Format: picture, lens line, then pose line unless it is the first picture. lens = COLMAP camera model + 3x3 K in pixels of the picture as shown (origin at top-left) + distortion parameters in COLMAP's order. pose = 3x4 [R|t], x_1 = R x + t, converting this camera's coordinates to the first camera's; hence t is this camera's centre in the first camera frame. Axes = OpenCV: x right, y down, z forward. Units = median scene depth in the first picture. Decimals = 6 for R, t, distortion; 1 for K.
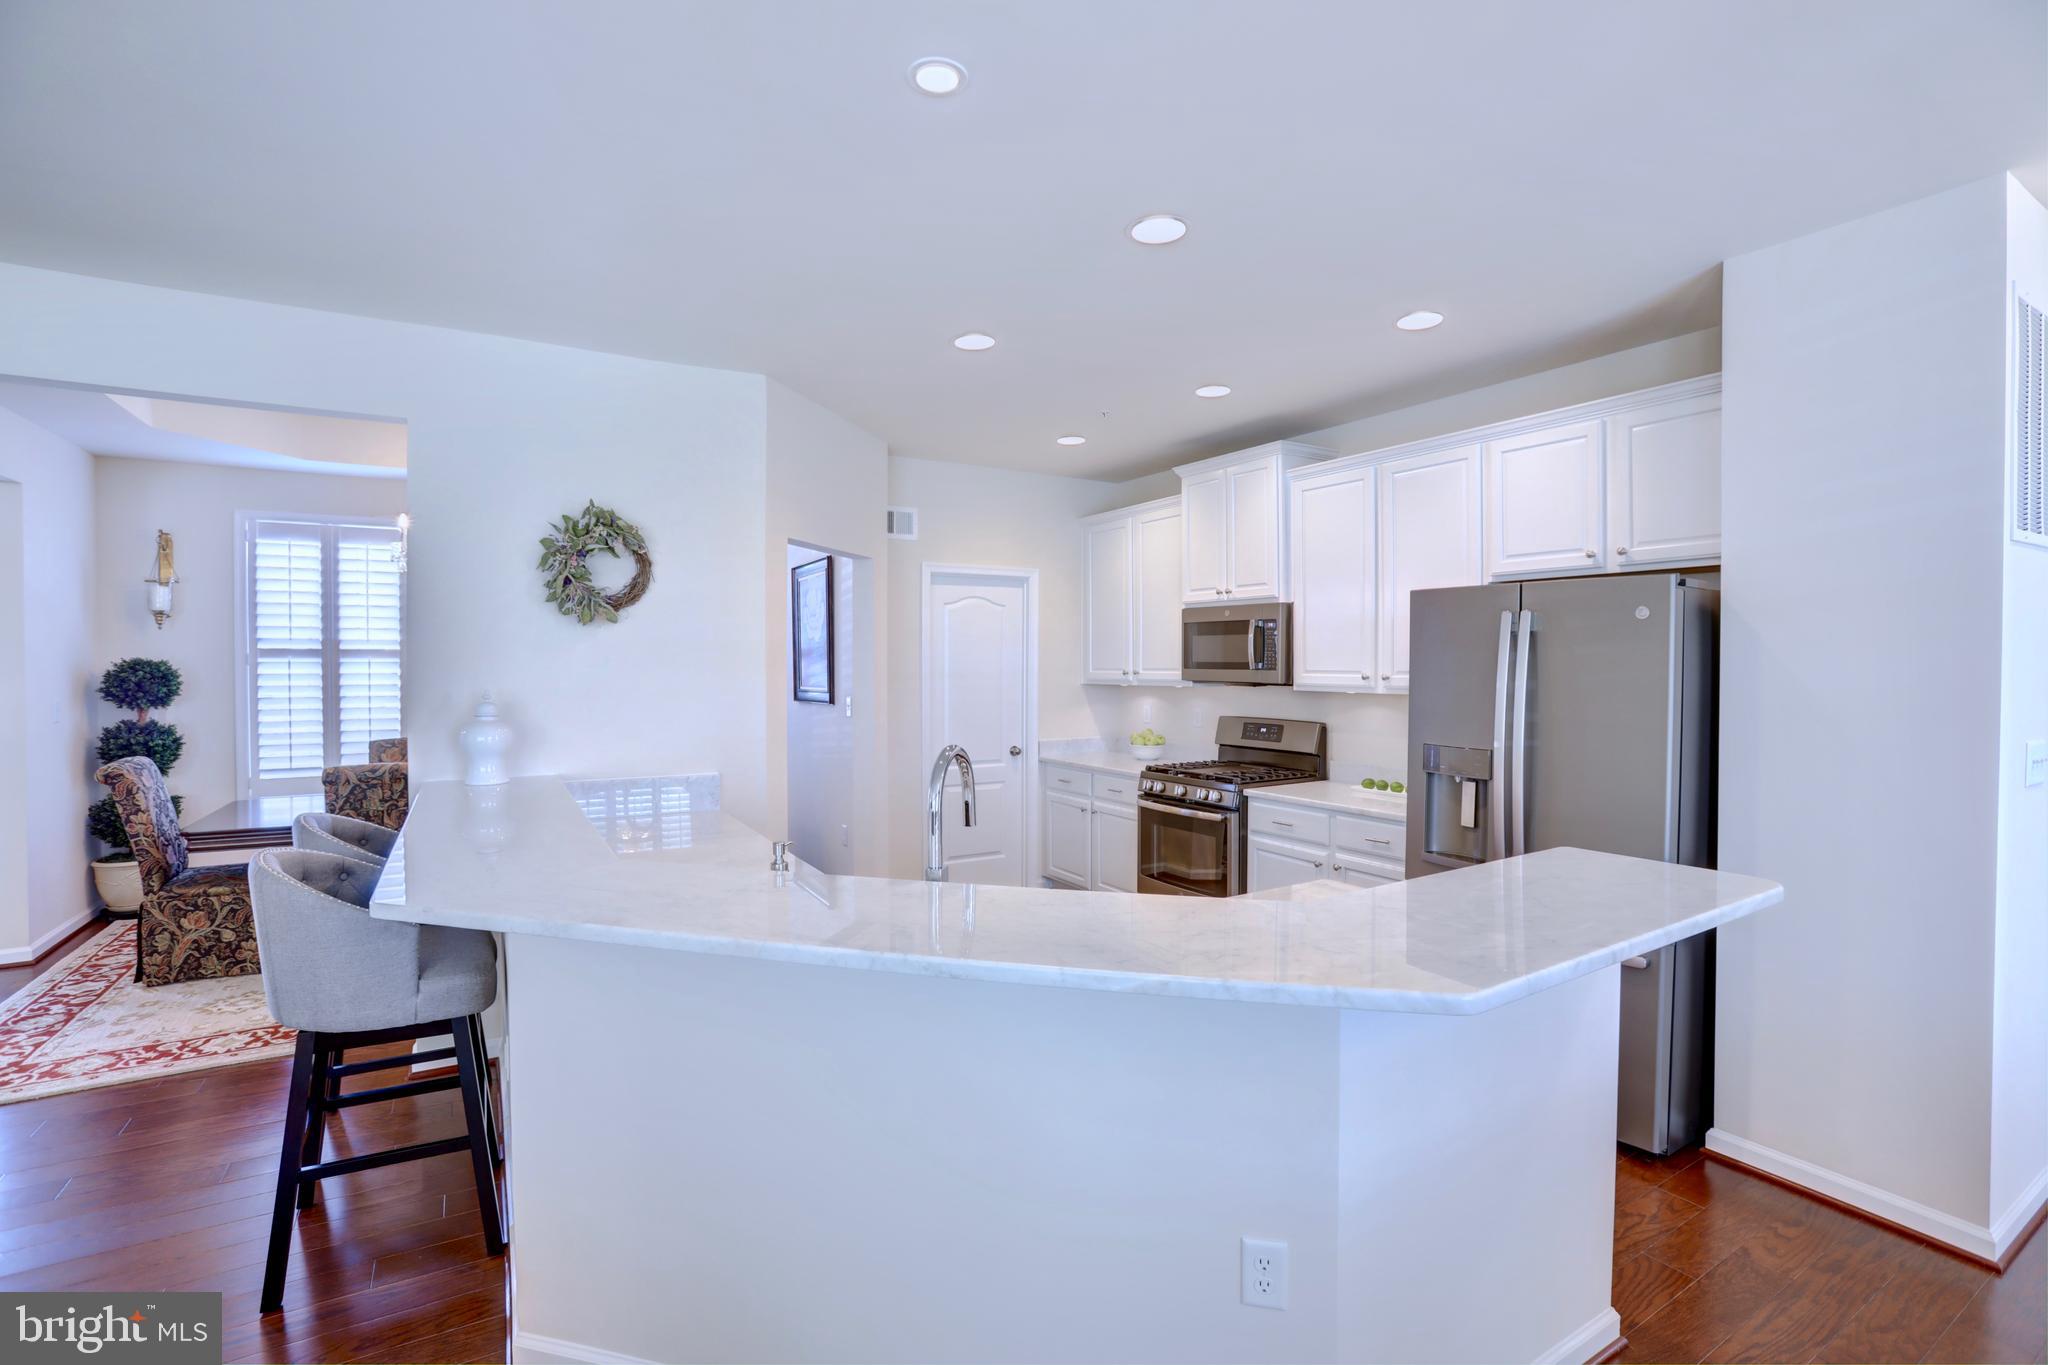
lens RADIAL K [[928.3, 0, 1024.6], [0, 928.3, 679.0], [0, 0, 1]] dist [-0.071971, 0.025275]
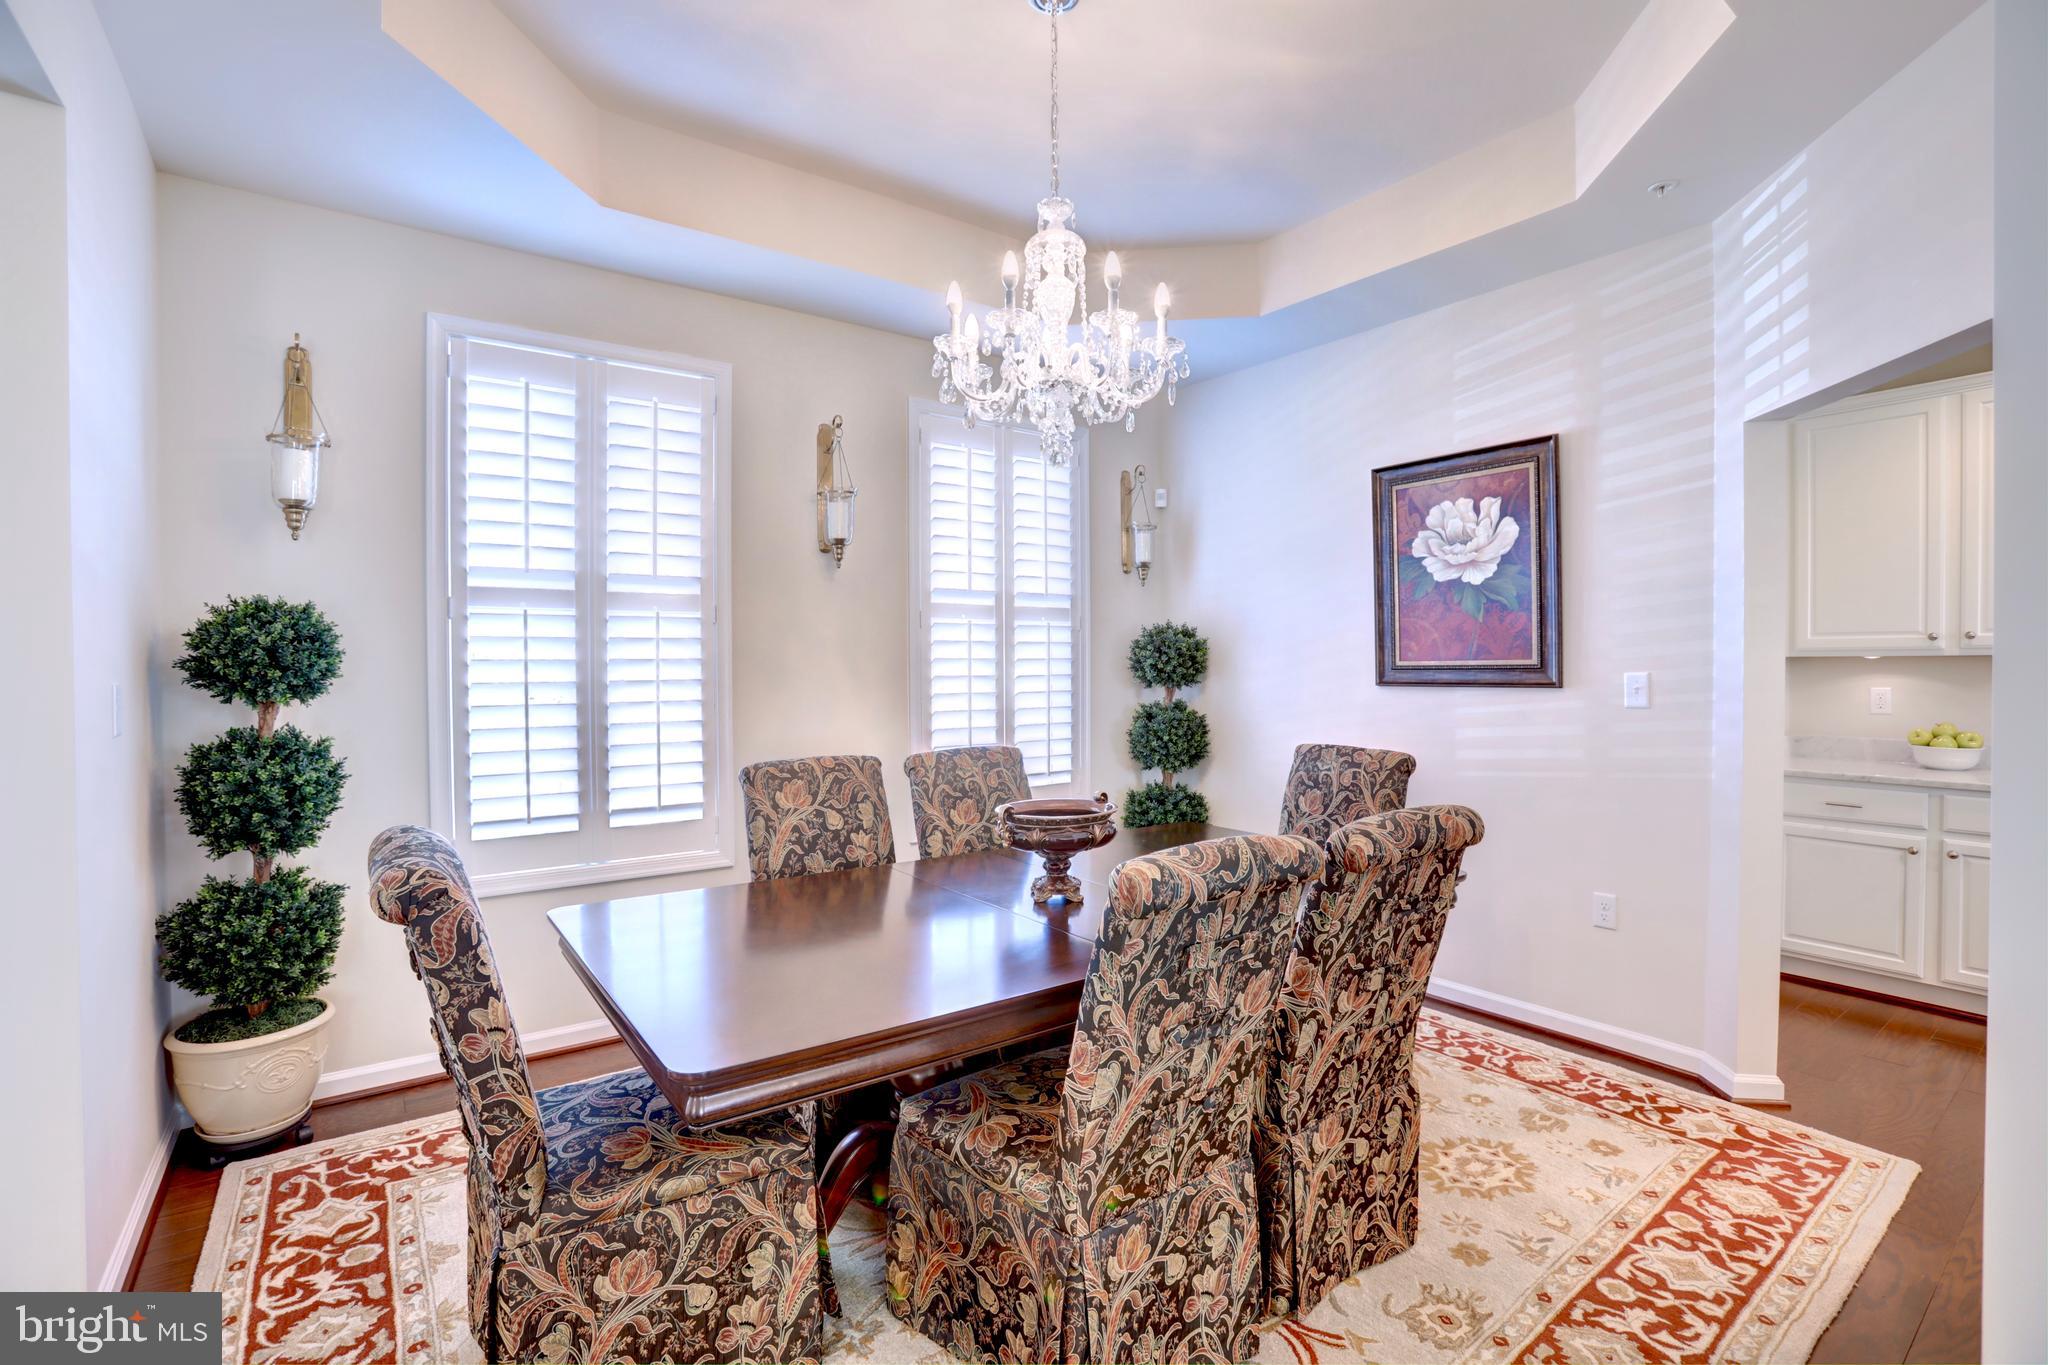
lens RADIAL K [[932.8, 0, 1023.4], [0, 932.8, 677.9], [0, 0, 1]] dist [-0.076792, 0.029053]
pose [[0.995807, -0.004799, 0.091354, -0.647229], [0.004722, 0.999988, 0.001061, 0.020974], [-0.091358, -0.000625, 0.995818, 0.494545]]
